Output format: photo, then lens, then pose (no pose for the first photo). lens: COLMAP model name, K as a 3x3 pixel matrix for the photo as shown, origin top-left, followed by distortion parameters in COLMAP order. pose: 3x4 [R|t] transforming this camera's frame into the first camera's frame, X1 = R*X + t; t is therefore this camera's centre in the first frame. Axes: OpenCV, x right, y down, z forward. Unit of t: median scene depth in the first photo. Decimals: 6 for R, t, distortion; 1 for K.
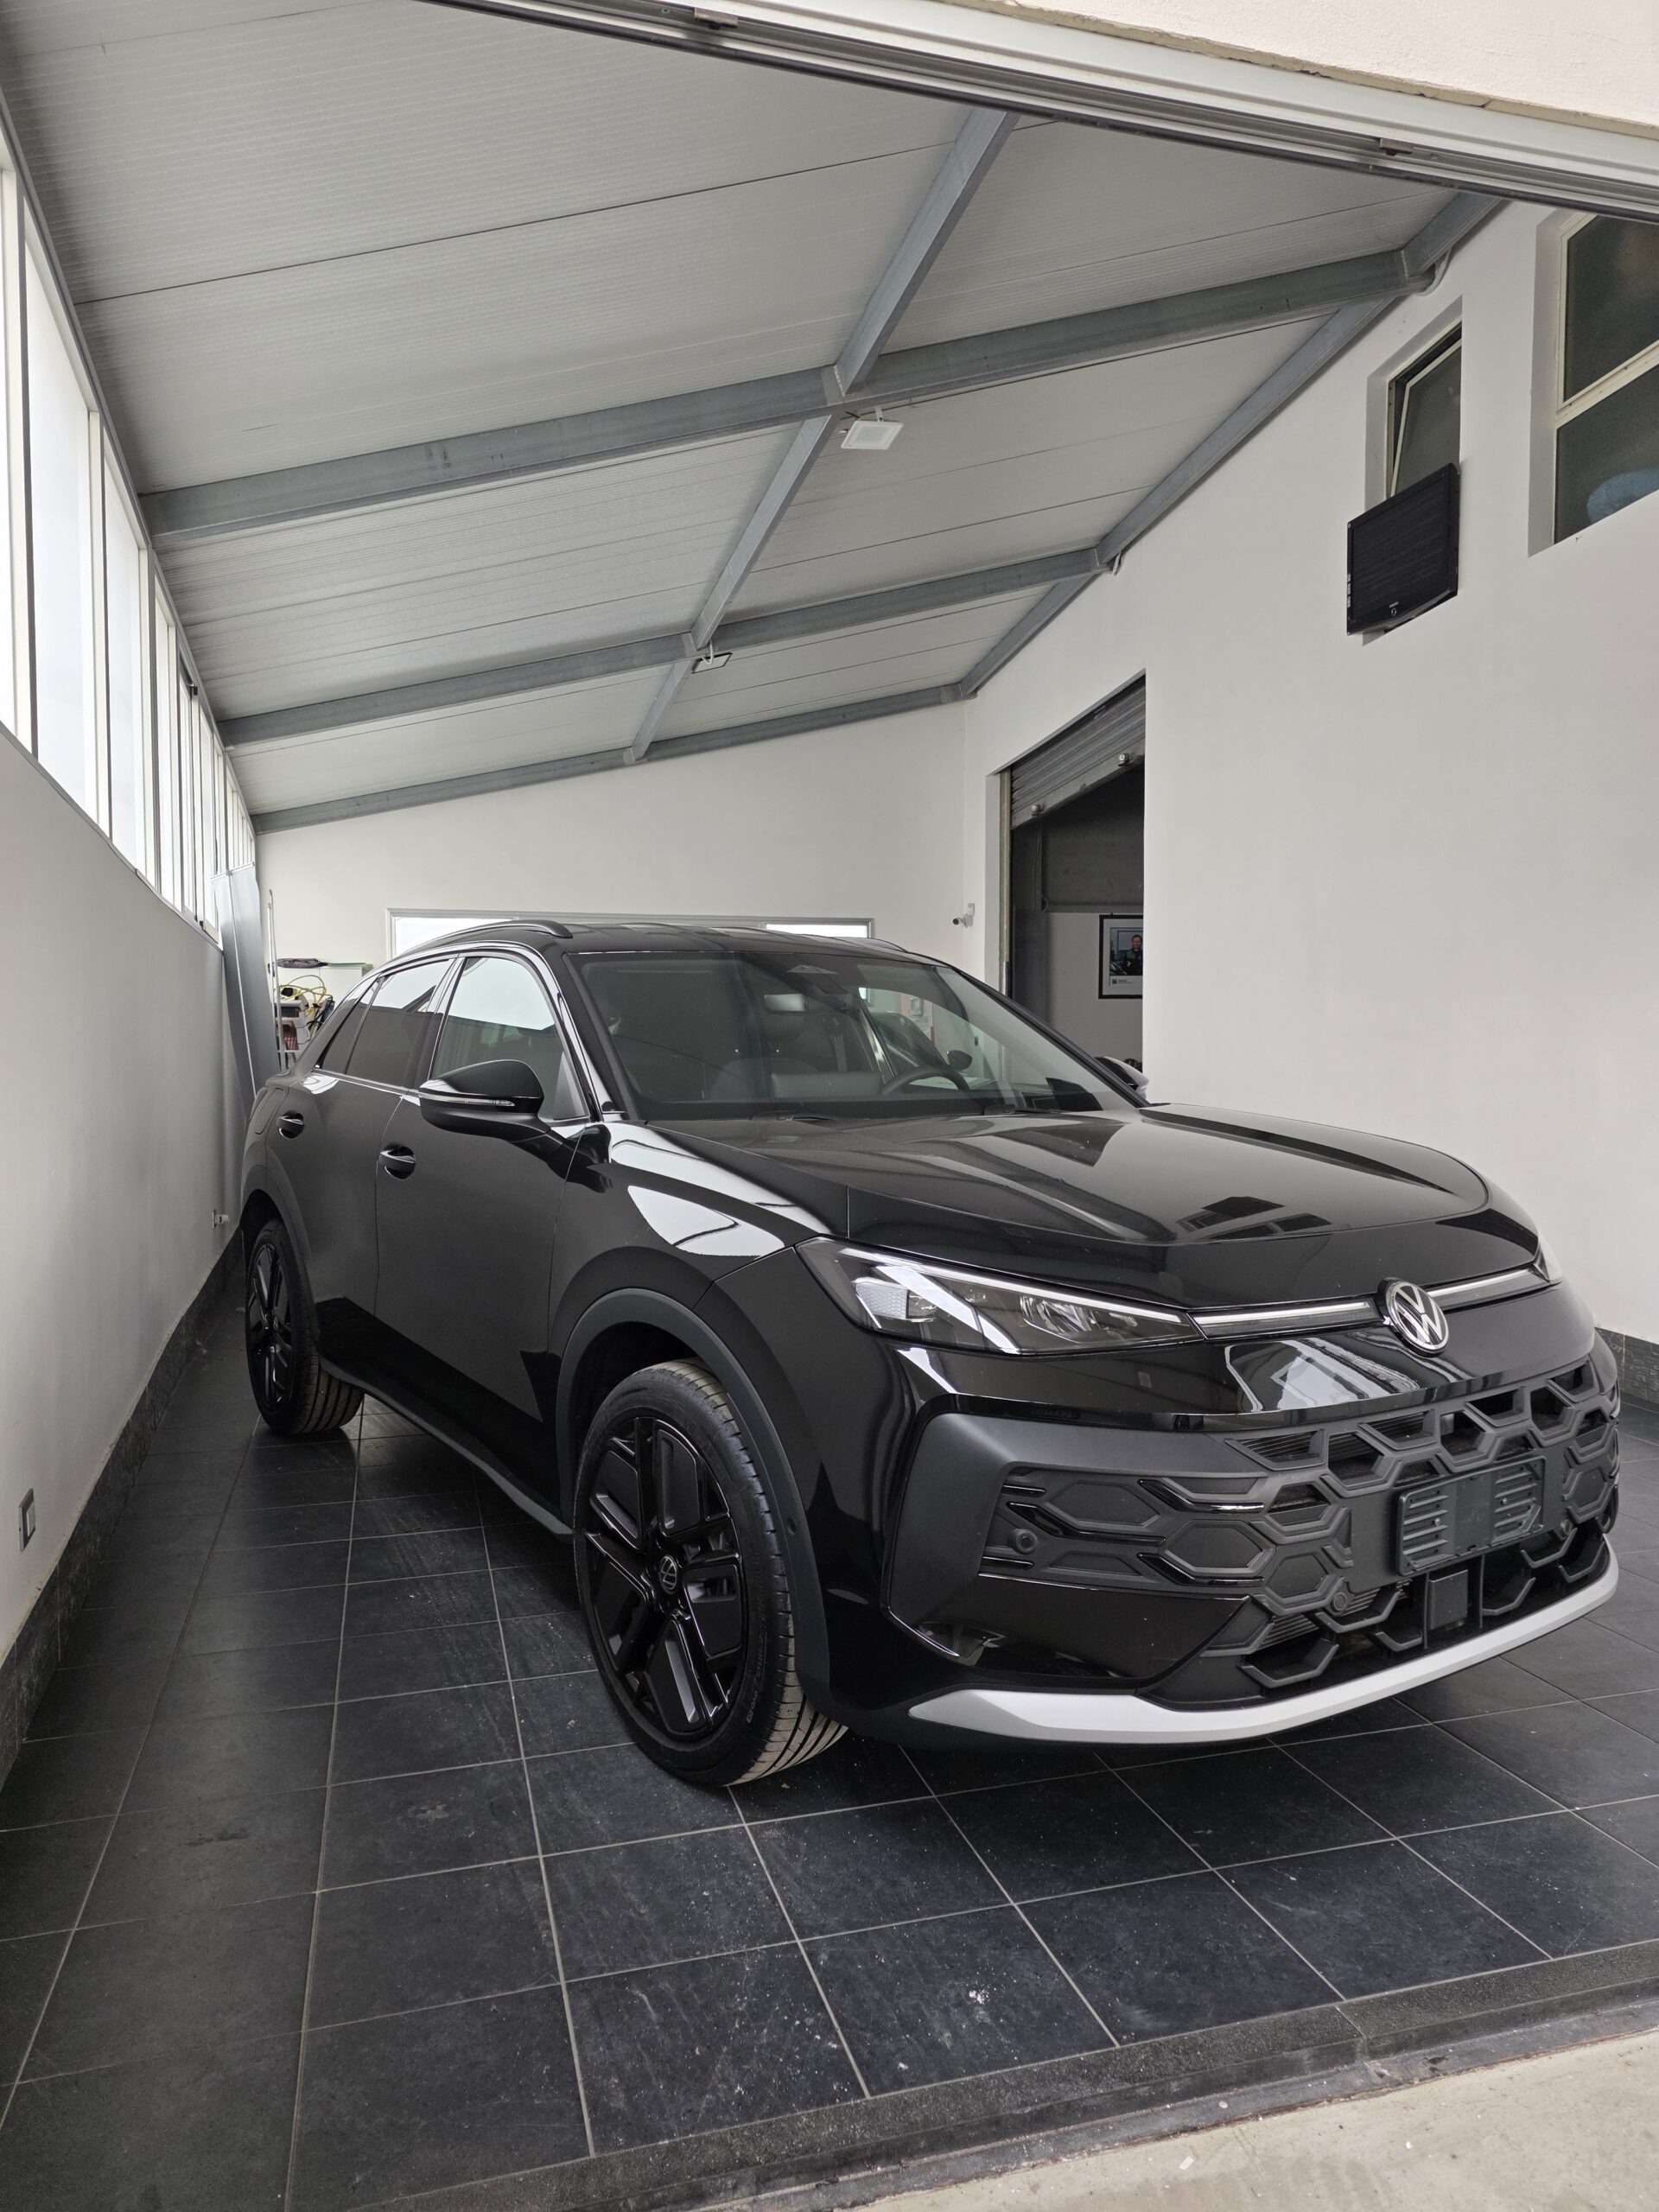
lens RADIAL K [[1503.2, 0, 829.5], [0, 1503.2, 1106.0], [0, 0, 1]] dist [0.013601, -0.002643]
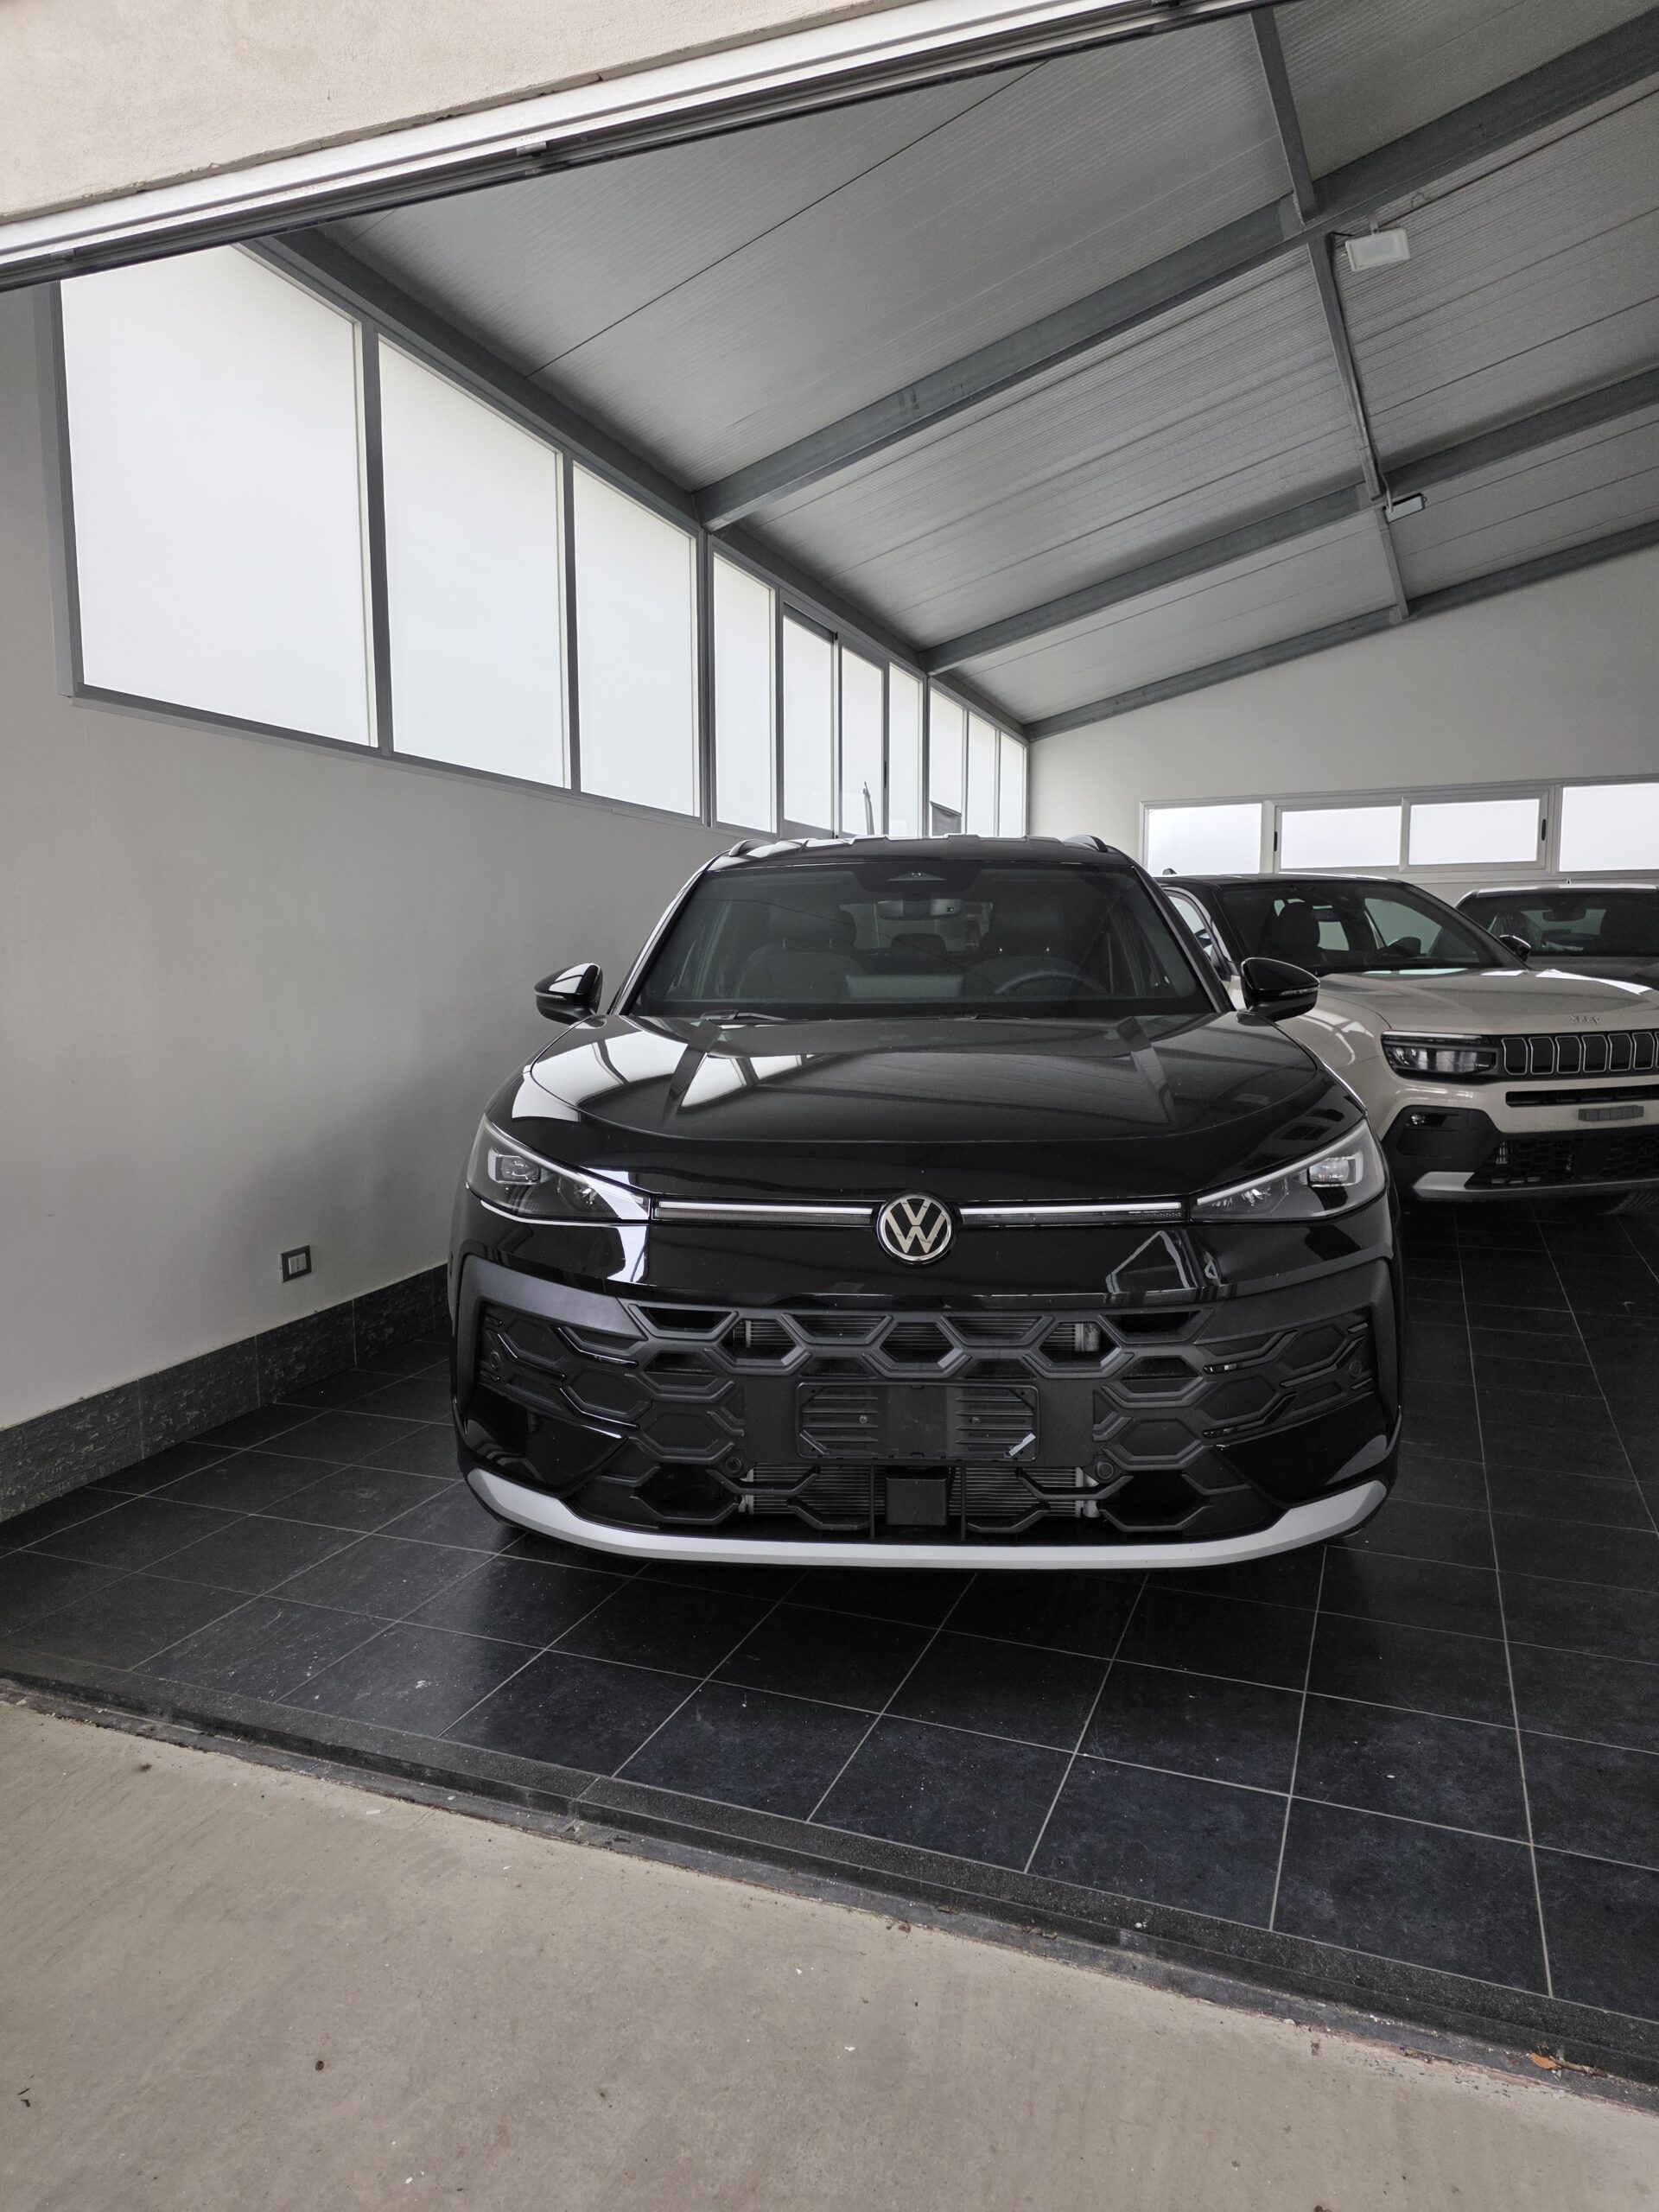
lens RADIAL K [[1474.4, 0, 817.2], [0, 1474.4, 1111.6], [0, 0, 1]] dist [0.091516, -0.128386]
pose [[0.786340, 0.062899, -0.614583, 0.955533], [-0.010199, 0.995990, 0.088884, -0.027663], [0.617709, -0.063624, 0.783828, 0.178176]]
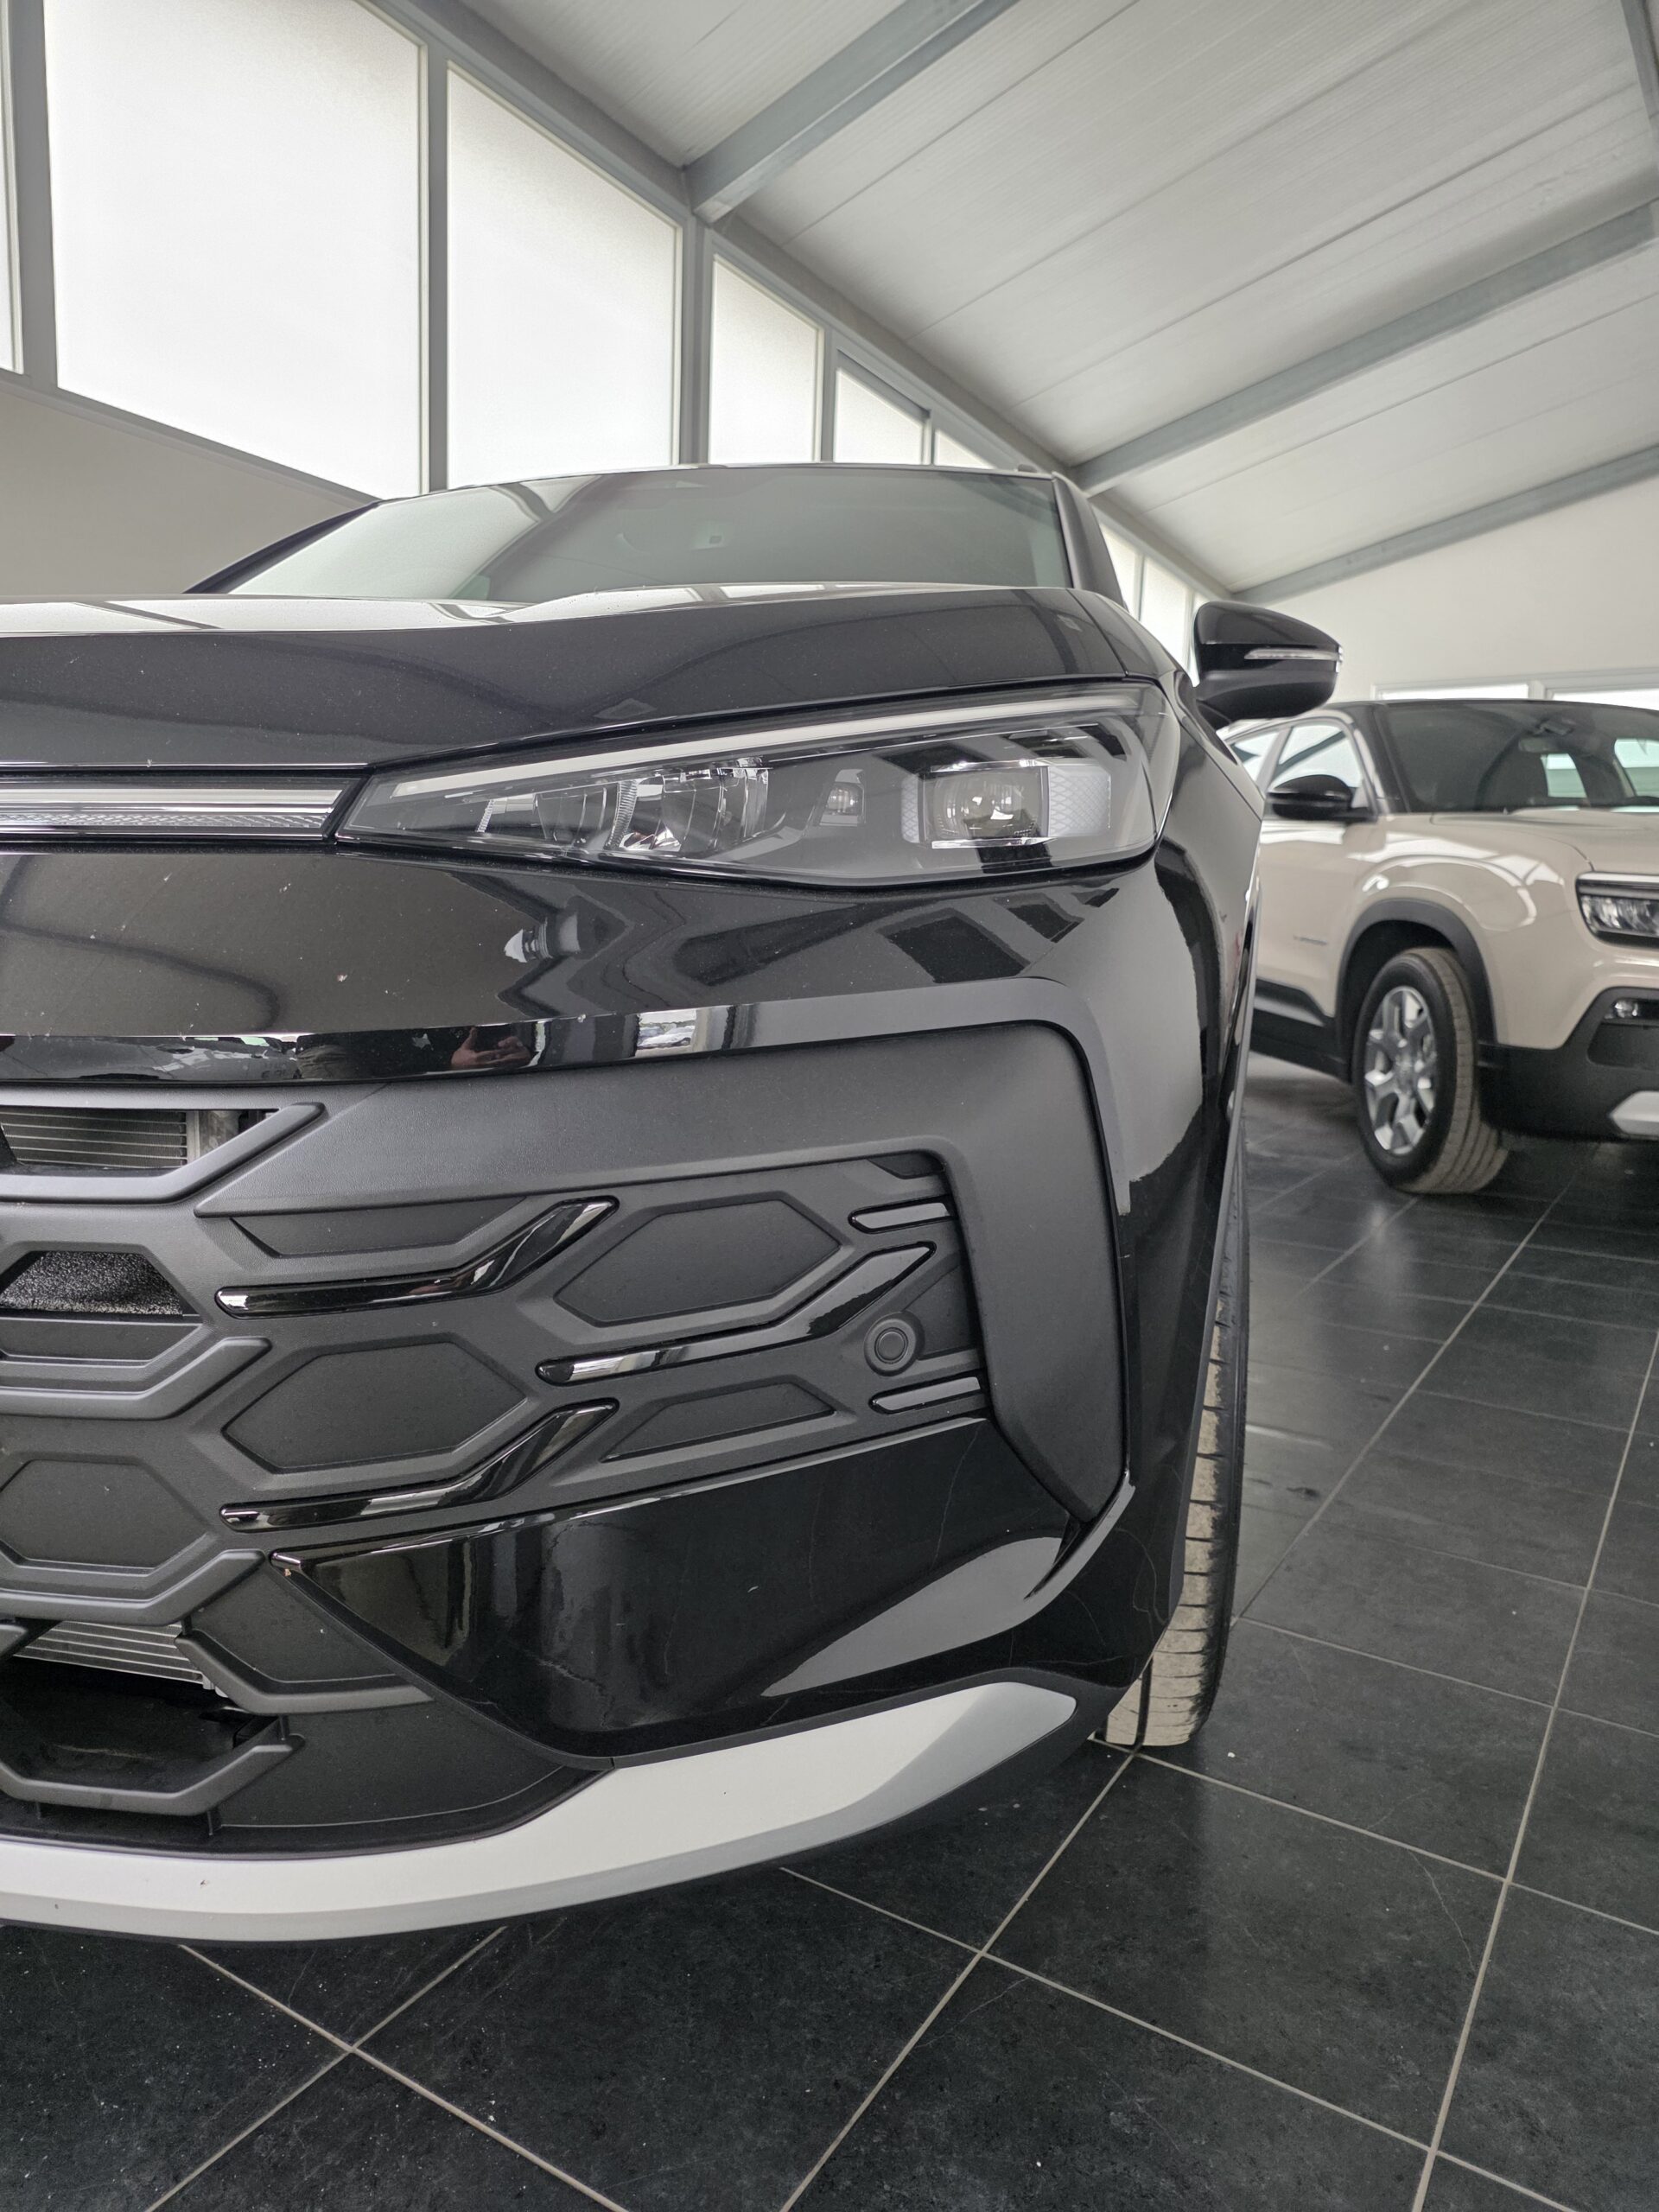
lens RADIAL K [[1503.2, 0, 829.5], [0, 1503.2, 1106.0], [0, 0, 1]] dist [0.013601, -0.002643]
pose [[0.666047, 0.112543, -0.737371, 0.851268], [-0.047429, 0.992942, 0.108709, 0.155900], [0.744400, -0.037432, 0.666684, 1.003767]]
